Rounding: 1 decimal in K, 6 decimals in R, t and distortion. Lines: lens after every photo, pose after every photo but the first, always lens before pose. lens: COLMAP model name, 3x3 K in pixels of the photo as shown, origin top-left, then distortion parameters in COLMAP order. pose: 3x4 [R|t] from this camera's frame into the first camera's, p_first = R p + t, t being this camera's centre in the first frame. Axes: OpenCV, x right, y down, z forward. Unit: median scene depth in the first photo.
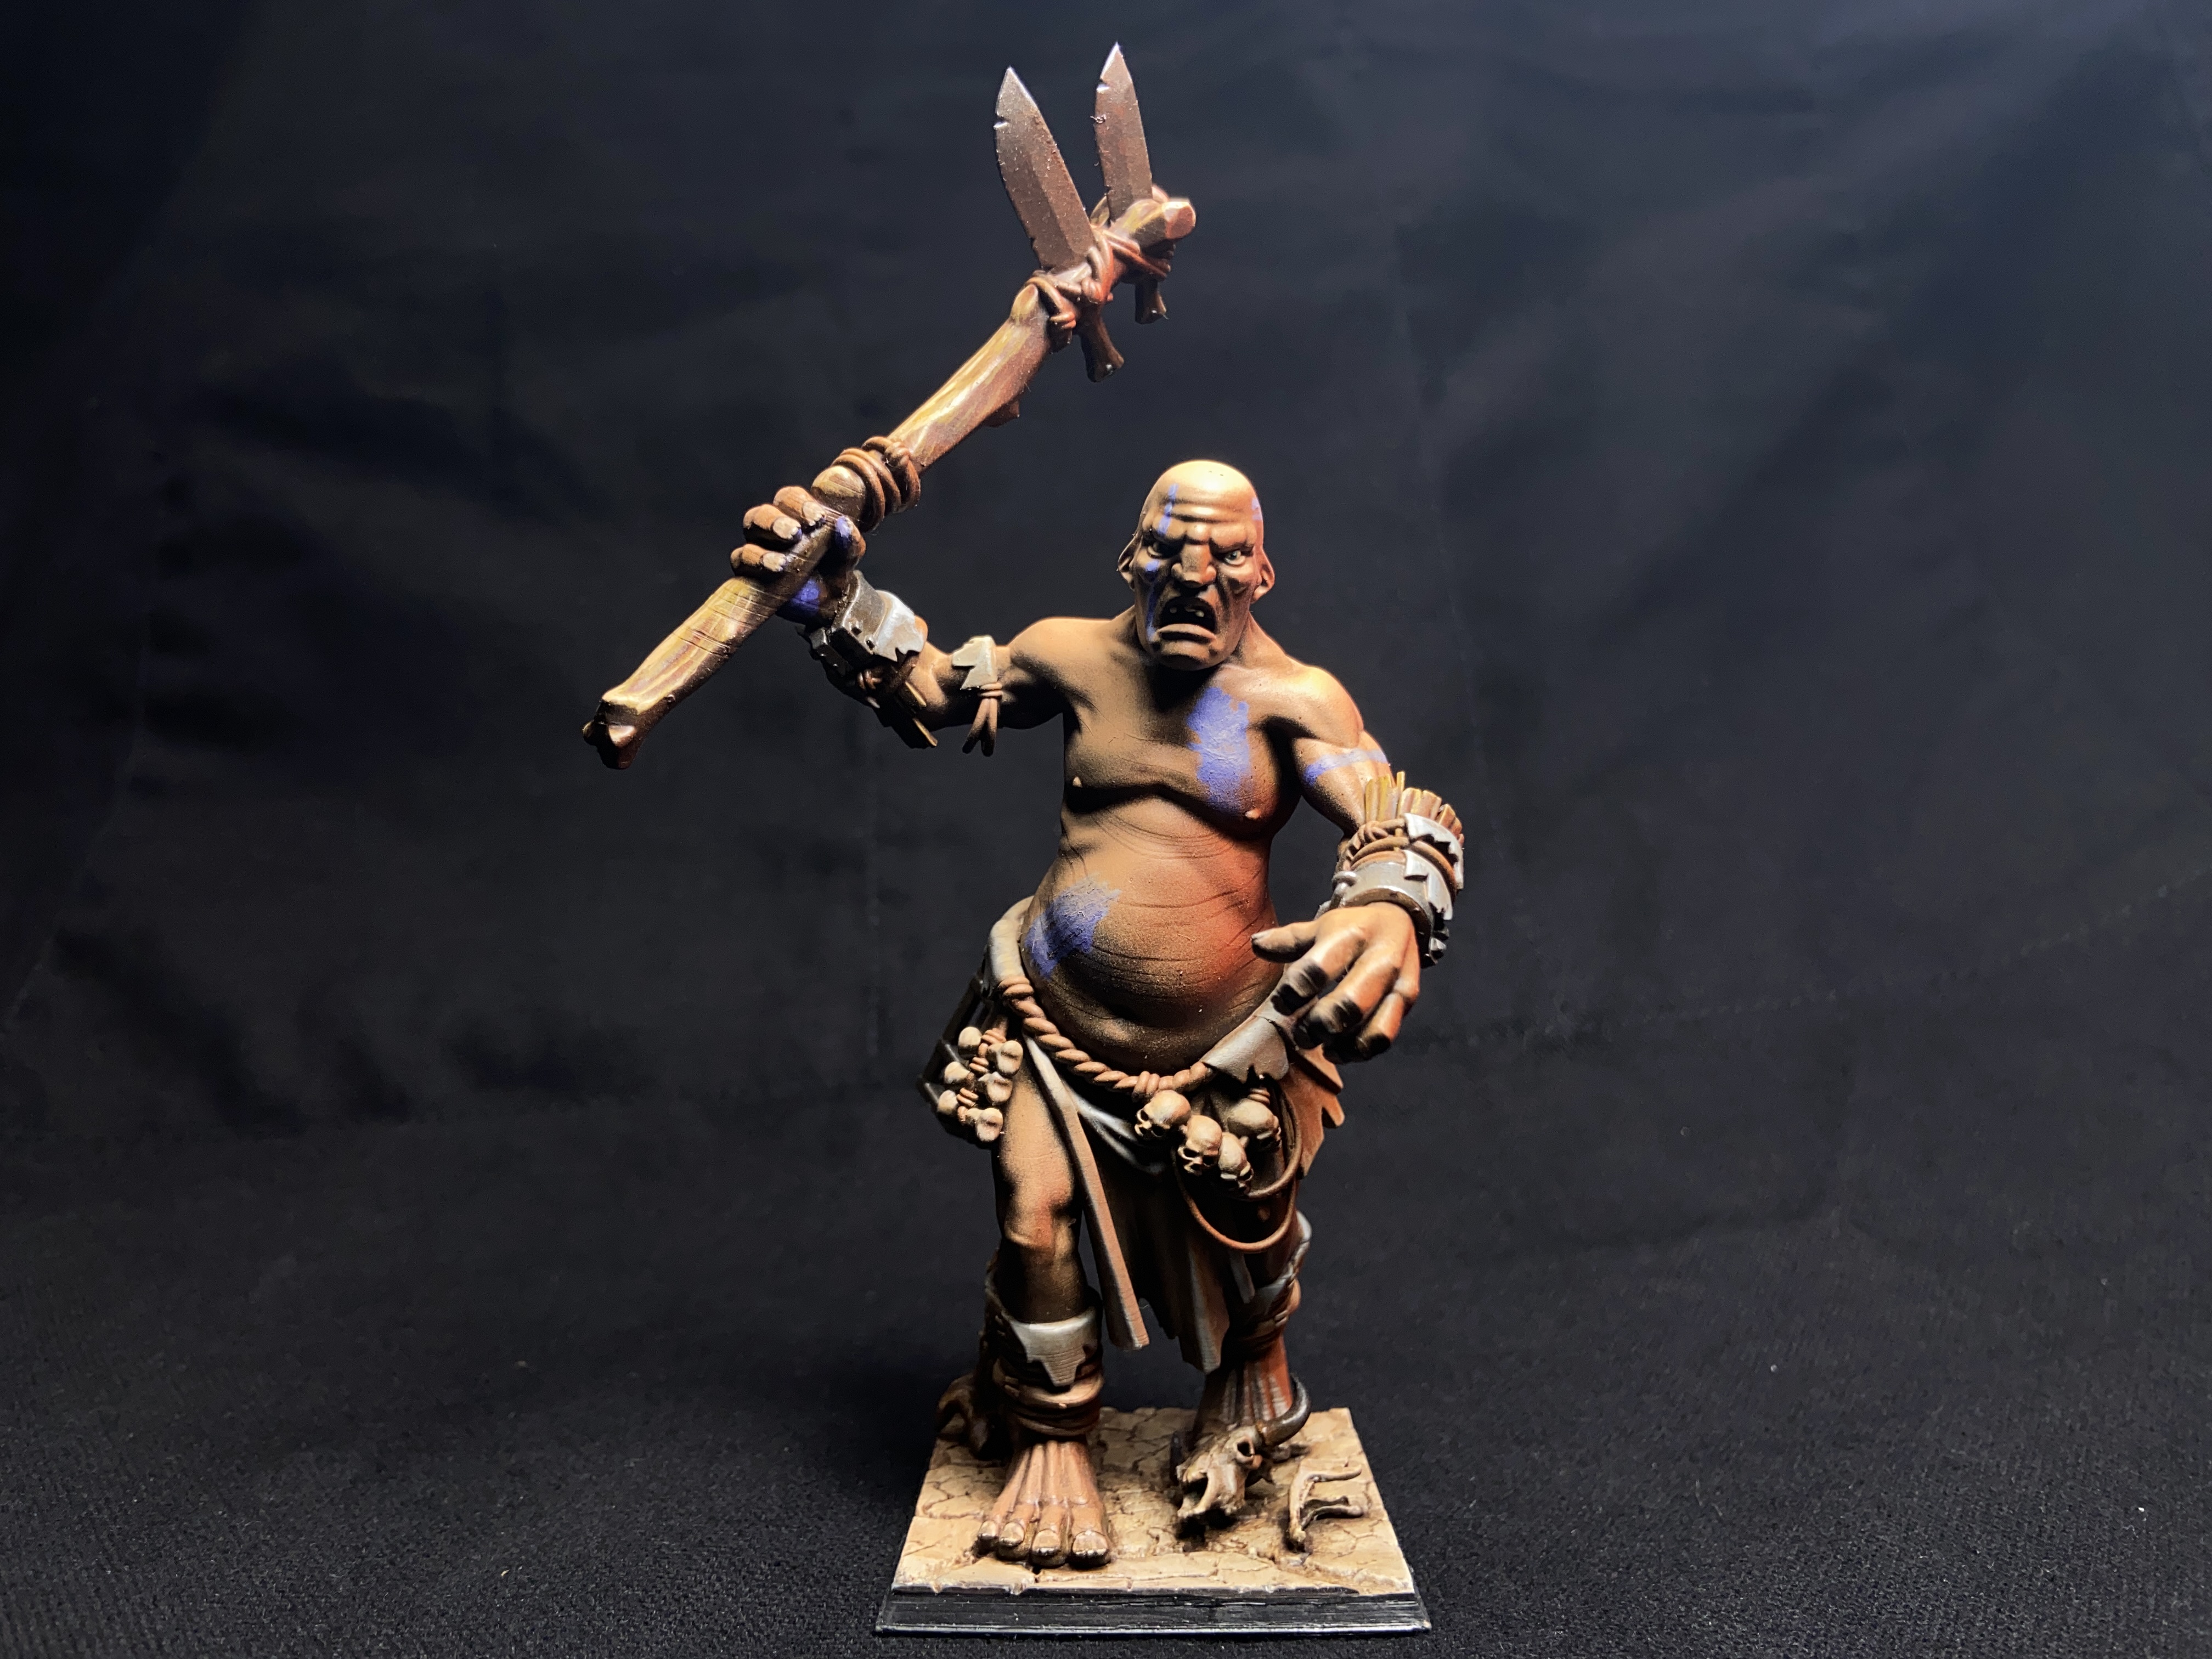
lens RADIAL K [[1682.0, 0, 1106.0], [0, 1682.0, 829.5], [0, 0, 1]] dist [0.005002, -0.002242]
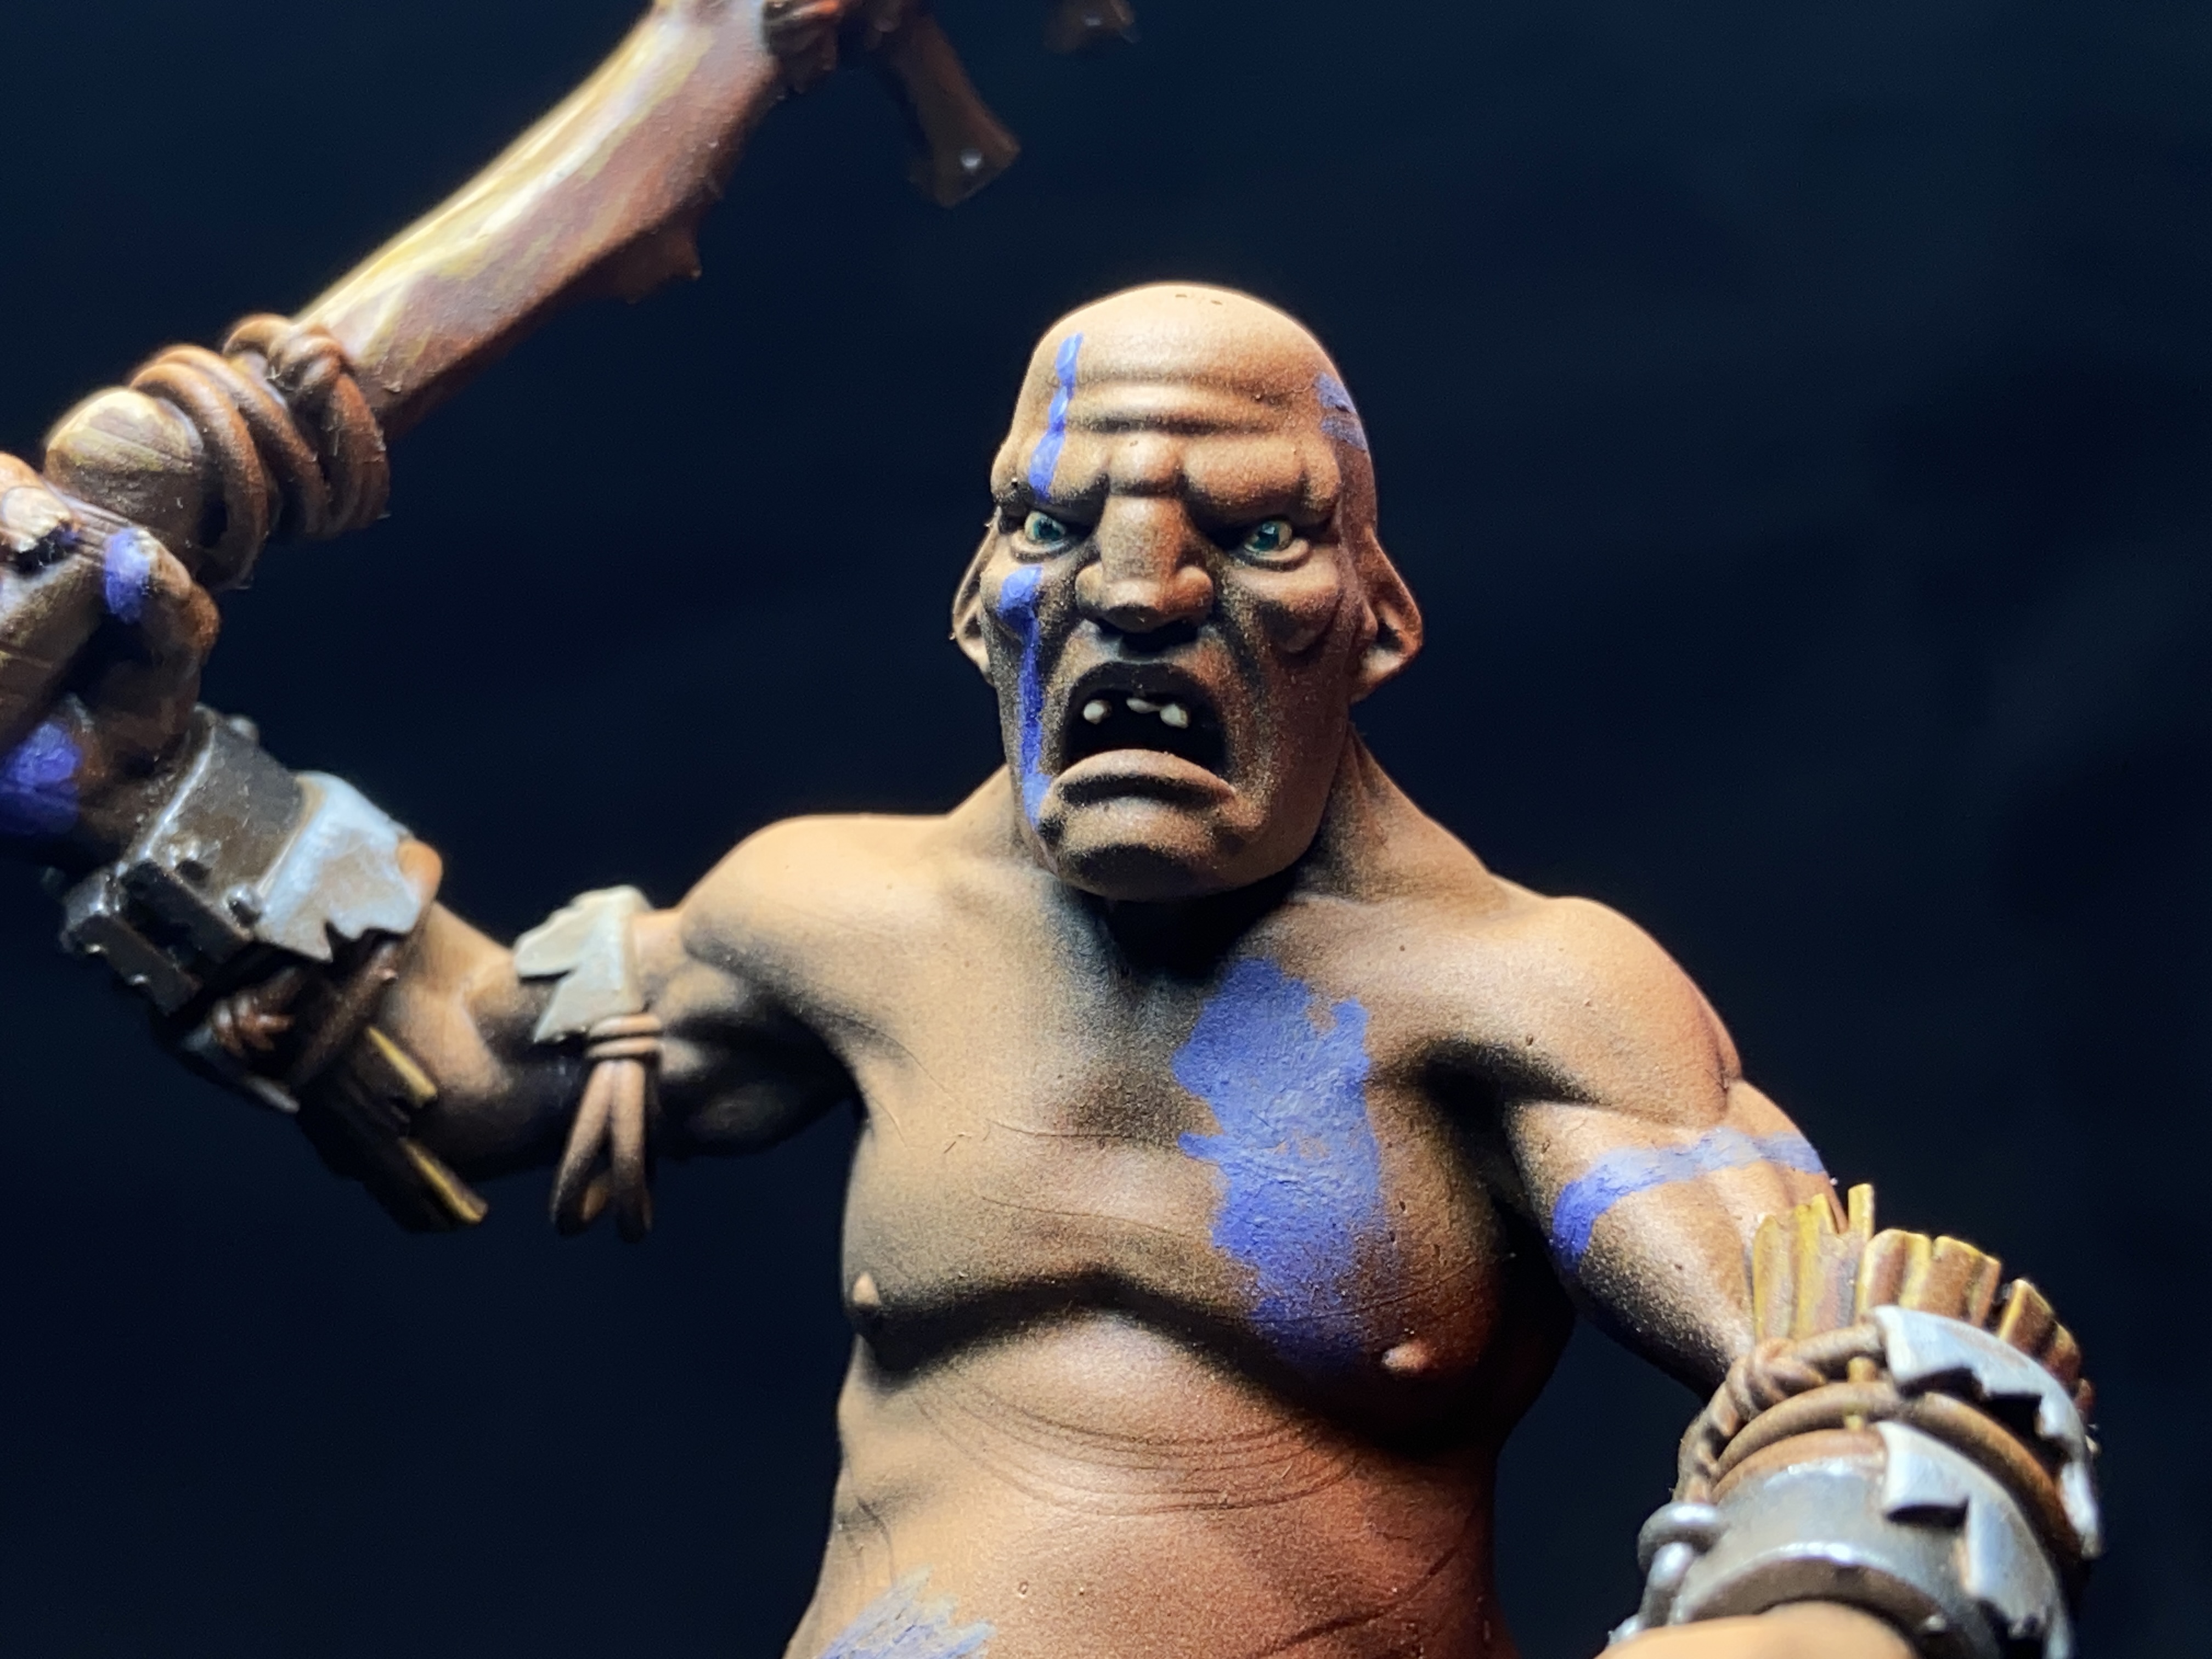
lens RADIAL K [[3548.2, 0, 1106.0], [0, 3548.2, 829.5], [0, 0, 1]] dist [0.107570, -0.000362]
pose [[0.995531, -0.060368, -0.072624, 0.085351], [0.042989, 0.974400, -0.220674, 0.039033], [0.084087, 0.216566, 0.972640, 0.323246]]
